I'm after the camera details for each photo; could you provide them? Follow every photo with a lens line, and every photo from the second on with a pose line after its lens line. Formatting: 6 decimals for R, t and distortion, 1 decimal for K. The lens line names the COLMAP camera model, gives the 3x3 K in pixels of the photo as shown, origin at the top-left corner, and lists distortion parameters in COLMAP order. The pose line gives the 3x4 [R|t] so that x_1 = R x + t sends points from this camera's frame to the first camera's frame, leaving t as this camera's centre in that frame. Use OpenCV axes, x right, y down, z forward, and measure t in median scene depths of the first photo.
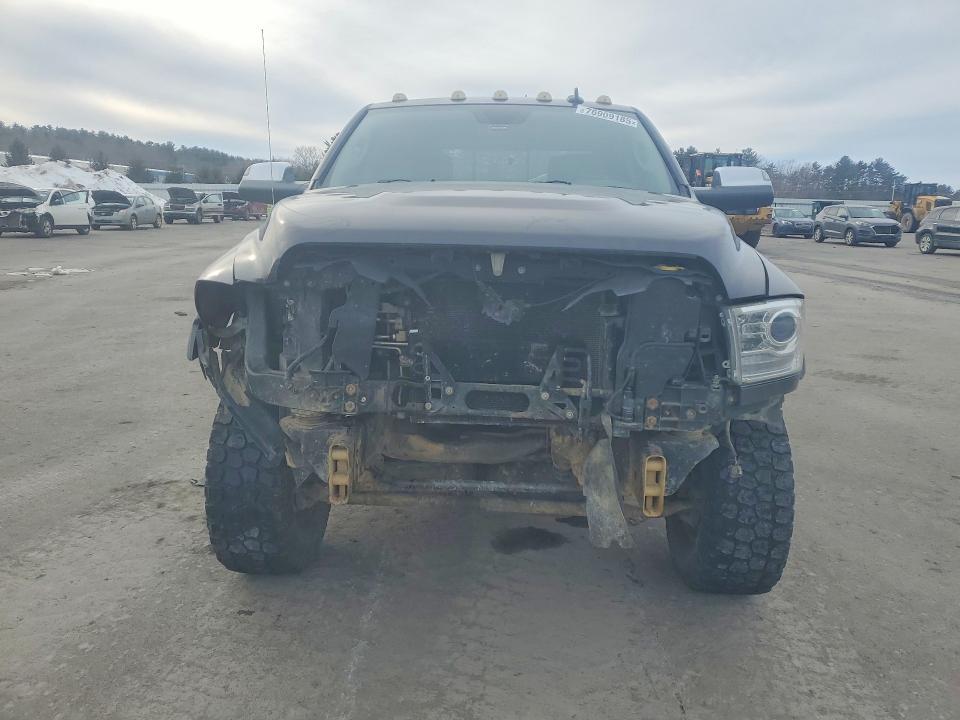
lens RADIAL K [[744.1, 0, 487.6], [0, 744.1, 363.4], [0, 0, 1]] dist [0.016281, 0.000478]
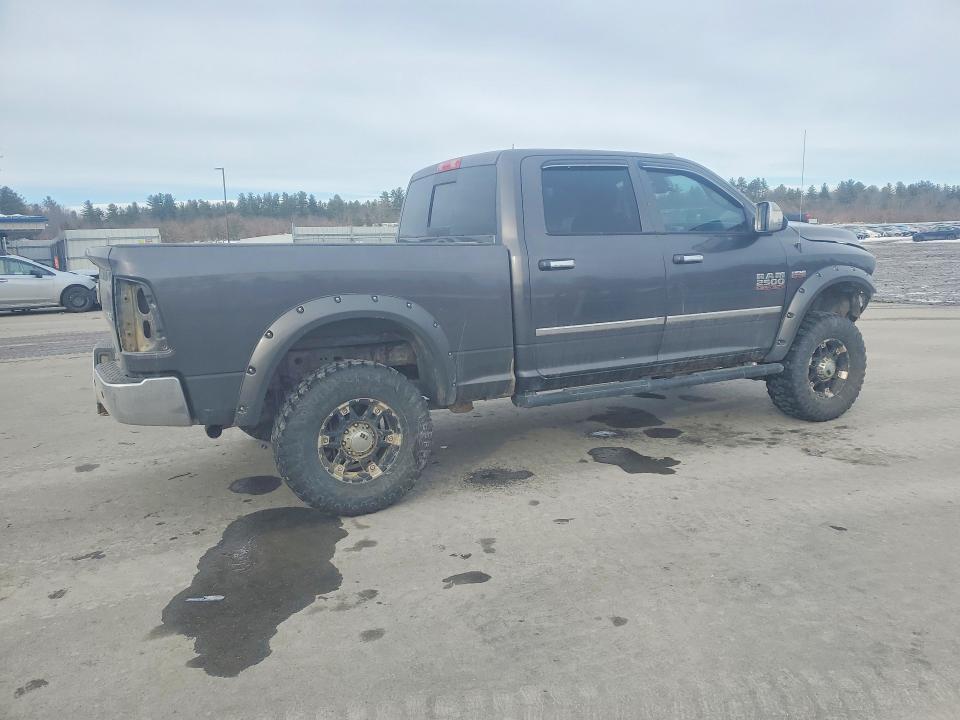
lens RADIAL K [[785.5, 0, 480.1], [0, 785.5, 357.8], [0, 0, 1]] dist [0.001833, 0.000754]
pose [[-0.502457, -0.170334, 0.847657, -1.299348], [0.186443, 0.935990, 0.298600, -0.536014], [-0.844260, 0.308074, -0.438537, 2.194384]]
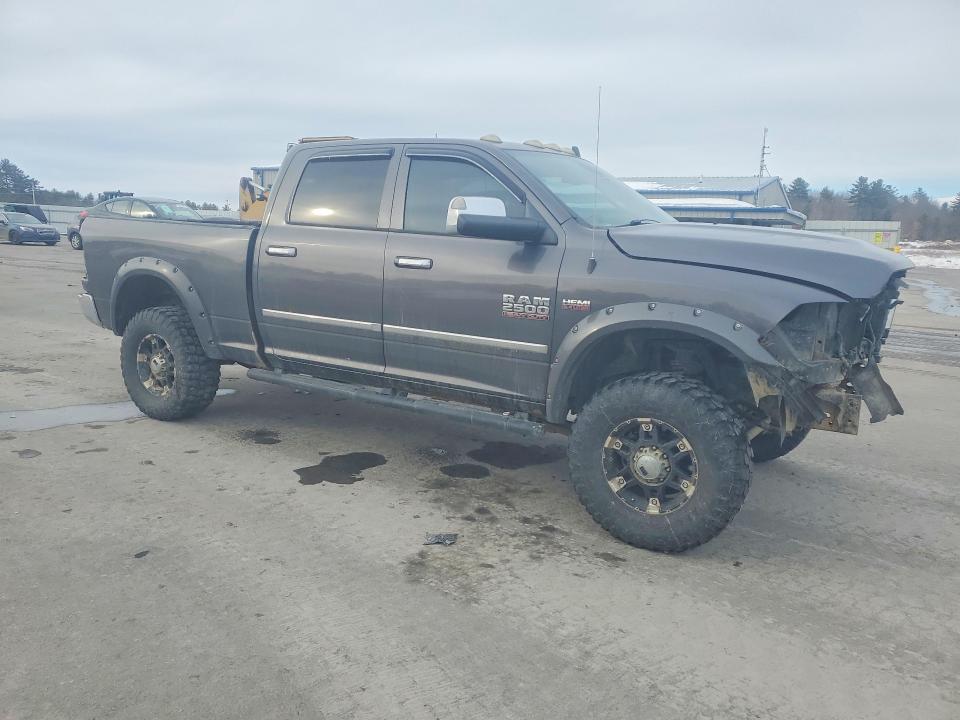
lens RADIAL K [[744.1, 0, 487.6], [0, 744.1, 363.4], [0, 0, 1]] dist [0.016281, 0.000478]
pose [[0.506328, -0.150607, 0.849088, -1.183487], [0.155321, 0.984455, 0.081997, -0.127954], [-0.848238, 0.090363, 0.521849, 0.509828]]
